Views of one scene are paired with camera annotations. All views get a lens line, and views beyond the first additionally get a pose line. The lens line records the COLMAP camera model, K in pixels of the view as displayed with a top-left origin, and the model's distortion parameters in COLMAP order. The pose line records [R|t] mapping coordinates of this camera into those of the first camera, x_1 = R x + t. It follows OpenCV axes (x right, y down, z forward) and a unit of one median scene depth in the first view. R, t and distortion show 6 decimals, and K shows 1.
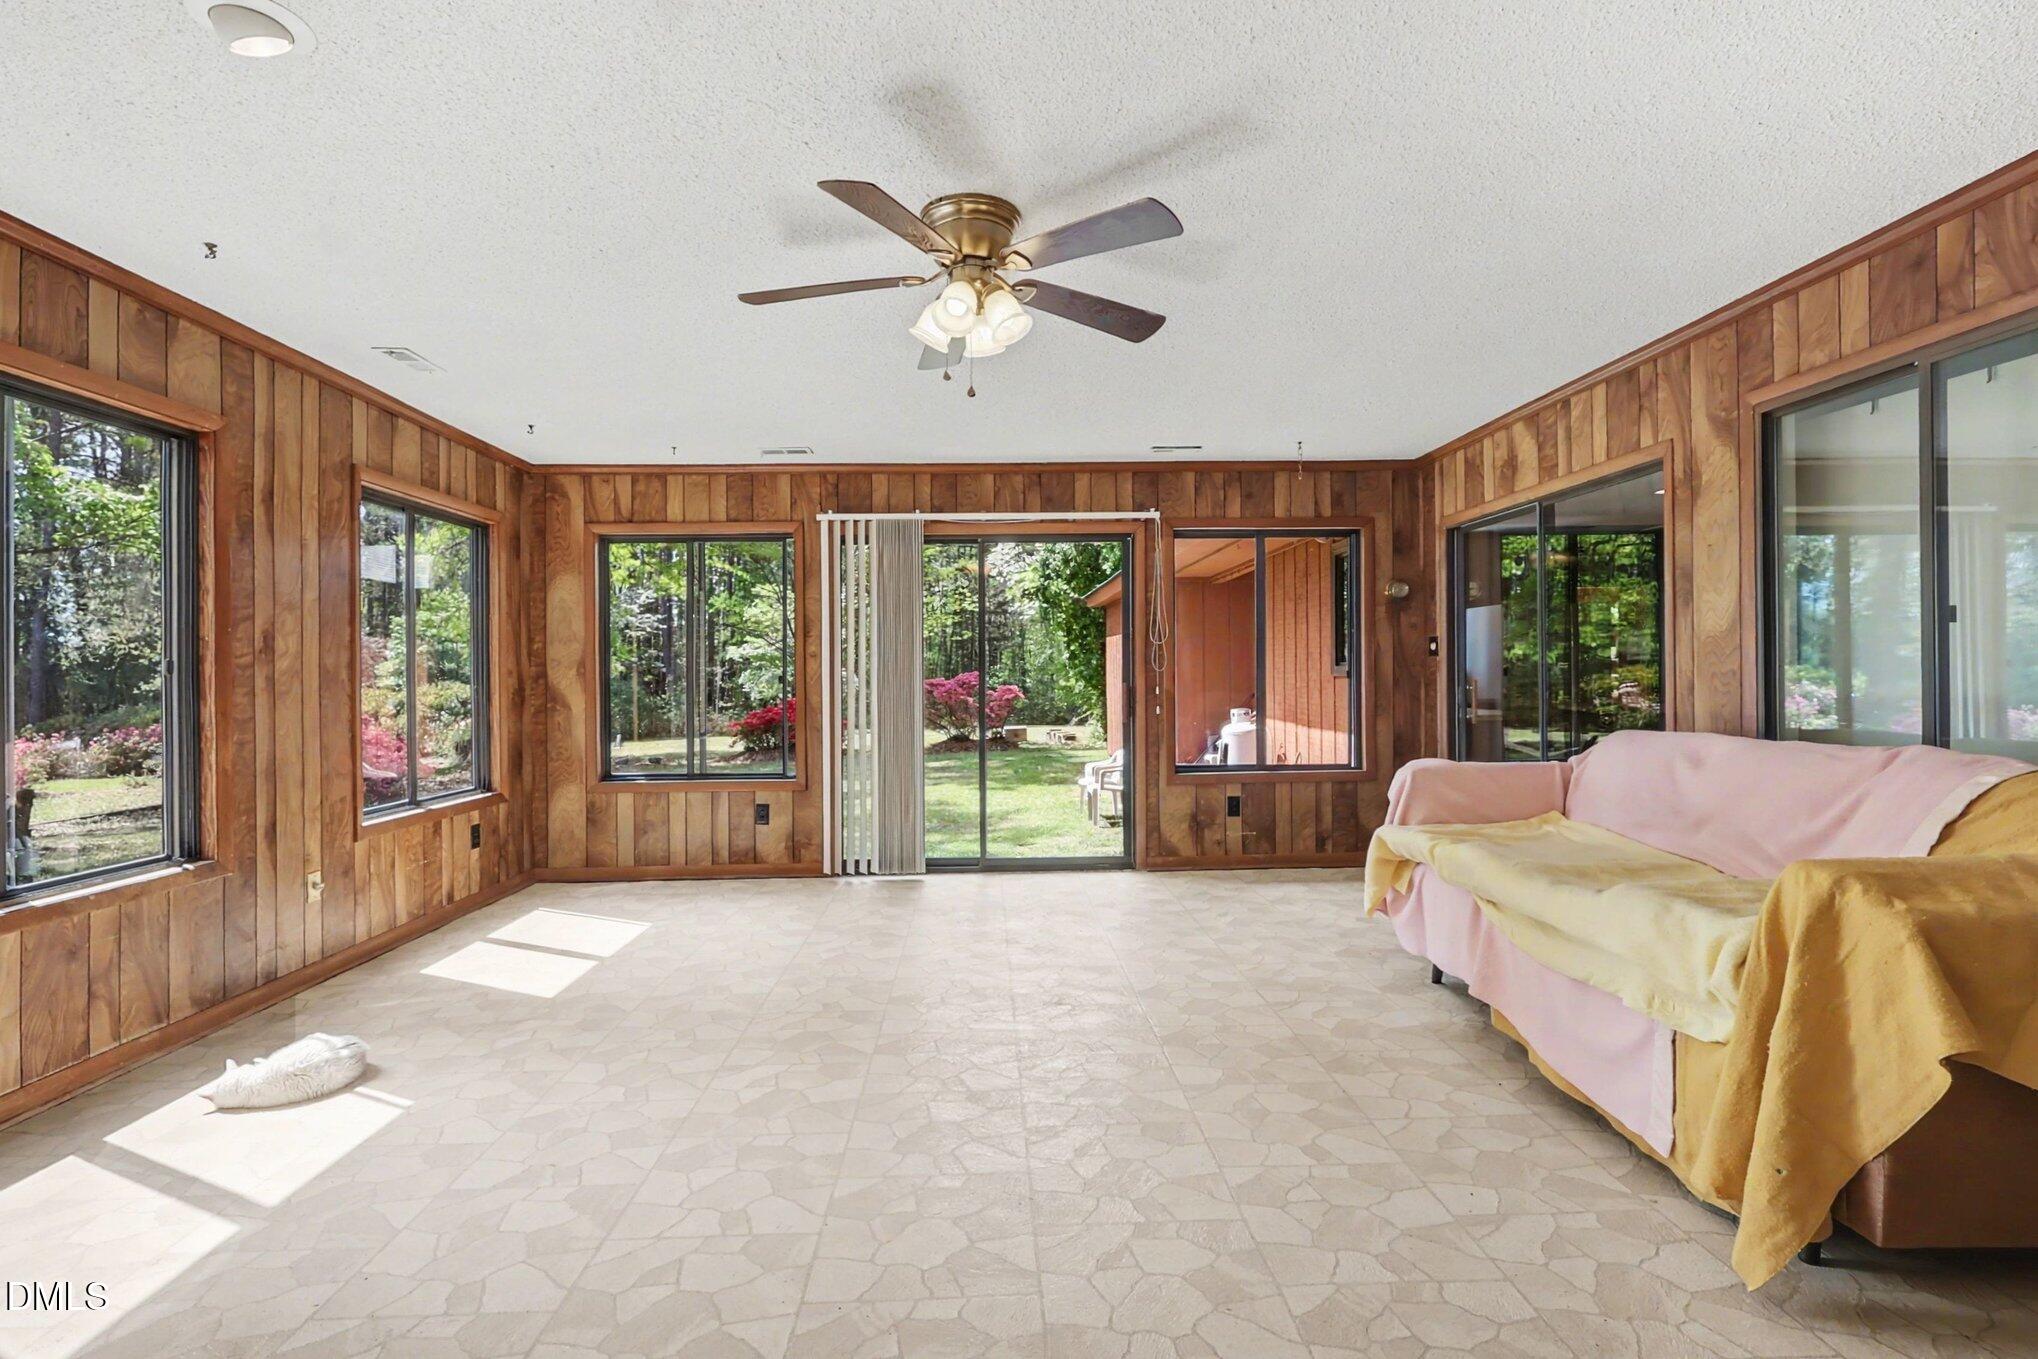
lens RADIAL K [[975.1, 0, 1003.1], [0, 975.1, 668.4], [0, 0, 1]] dist [0.000379, 0.000612]
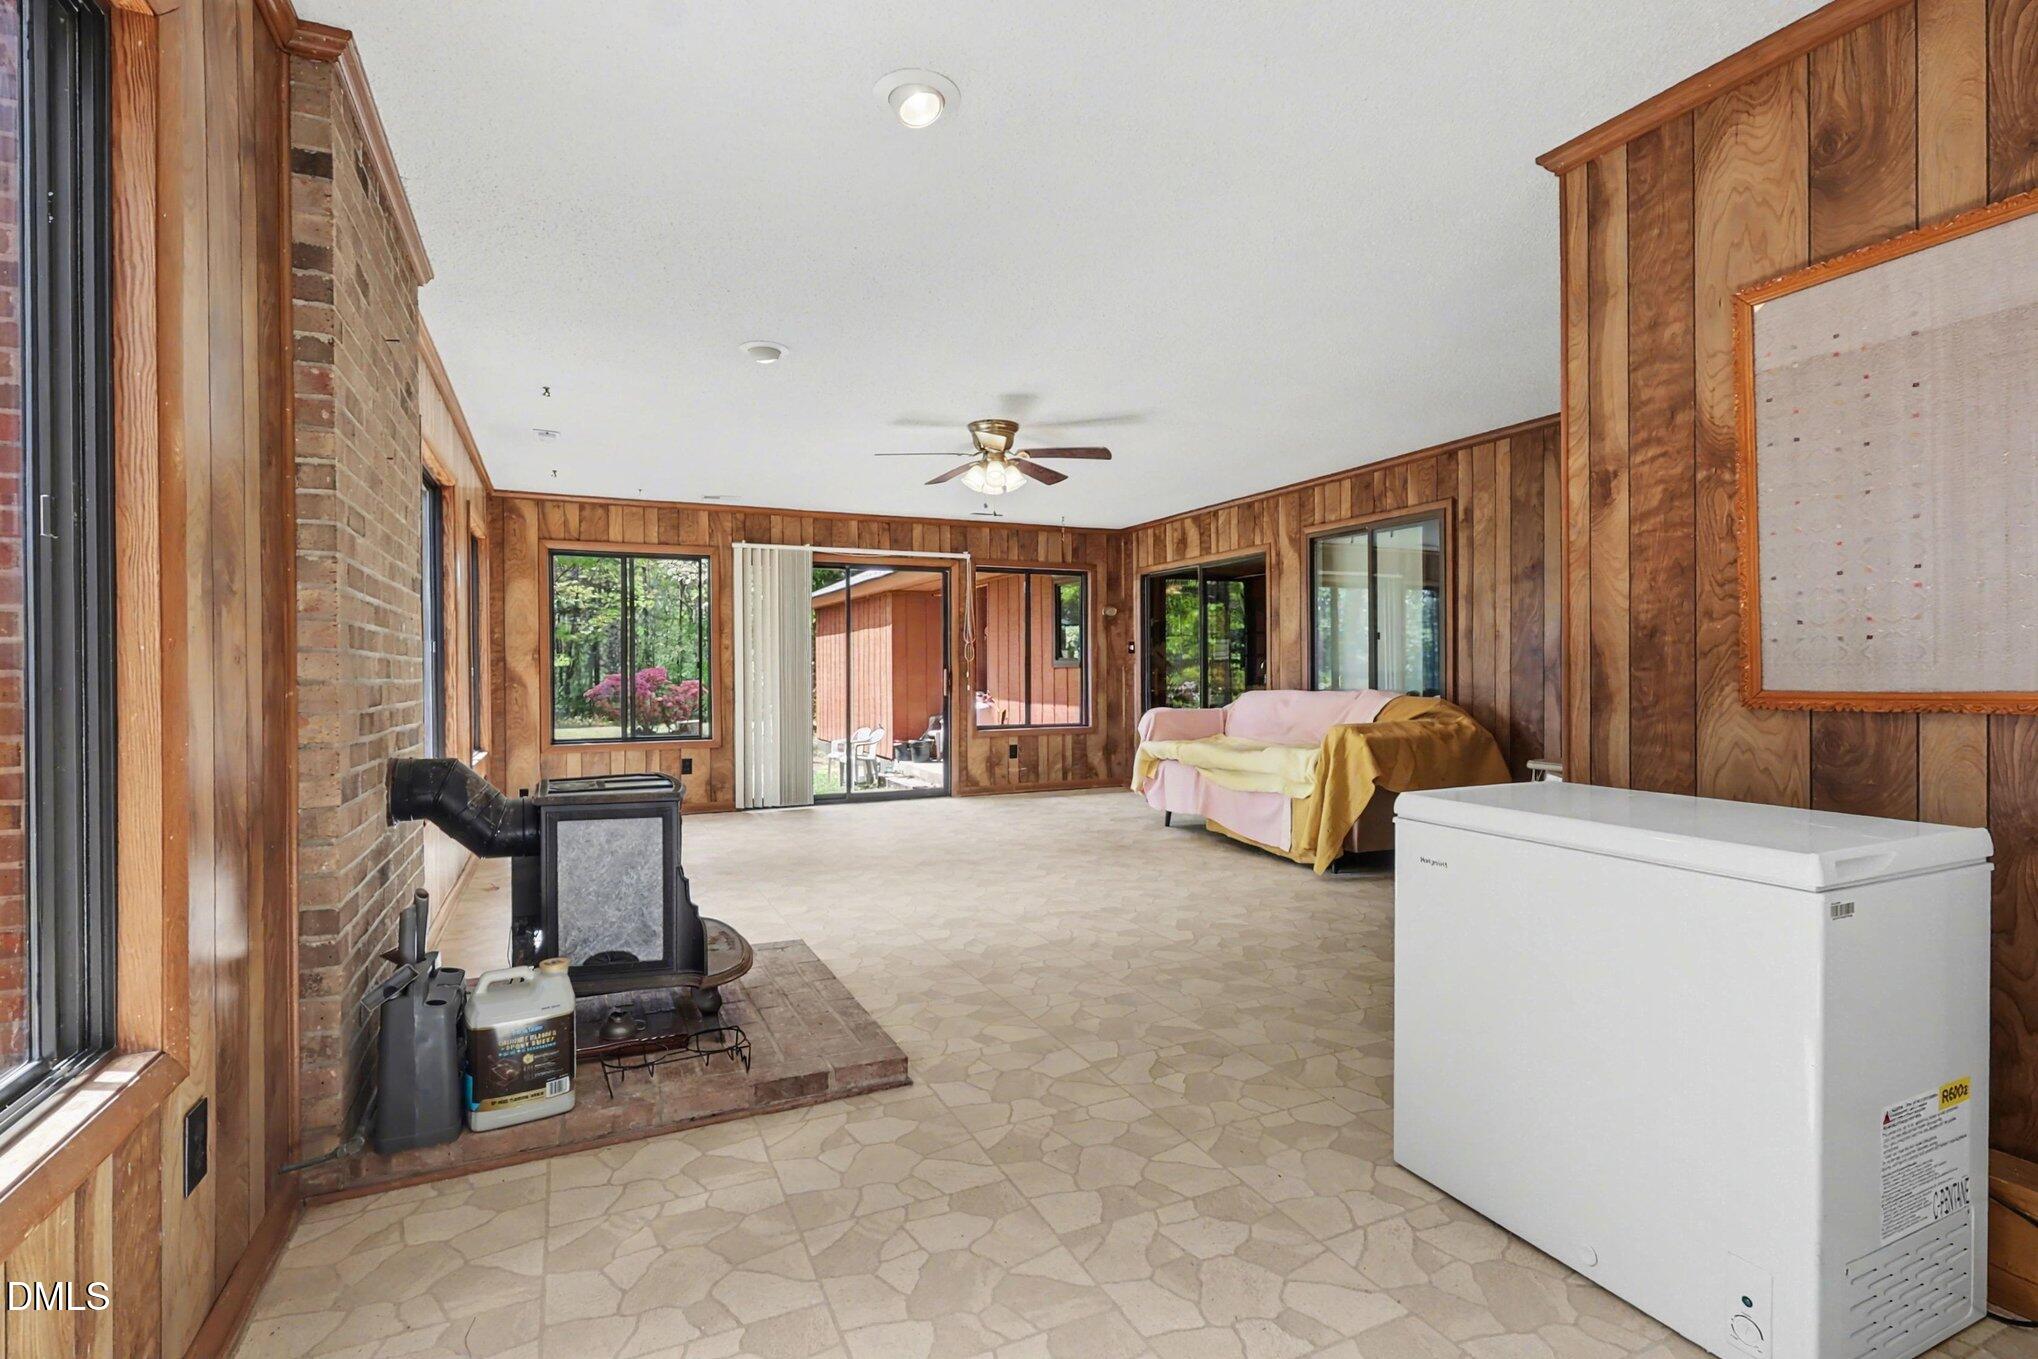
lens RADIAL K [[956.5, 0, 1002.3], [0, 956.5, 670.5], [0, 0, 1]] dist [-0.014503, 0.000939]
pose [[0.925168, 0.006227, 0.379507, -0.343997], [-0.008382, 0.999957, 0.004026, 0.010078], [-0.379466, -0.006906, 0.925180, -0.365012]]
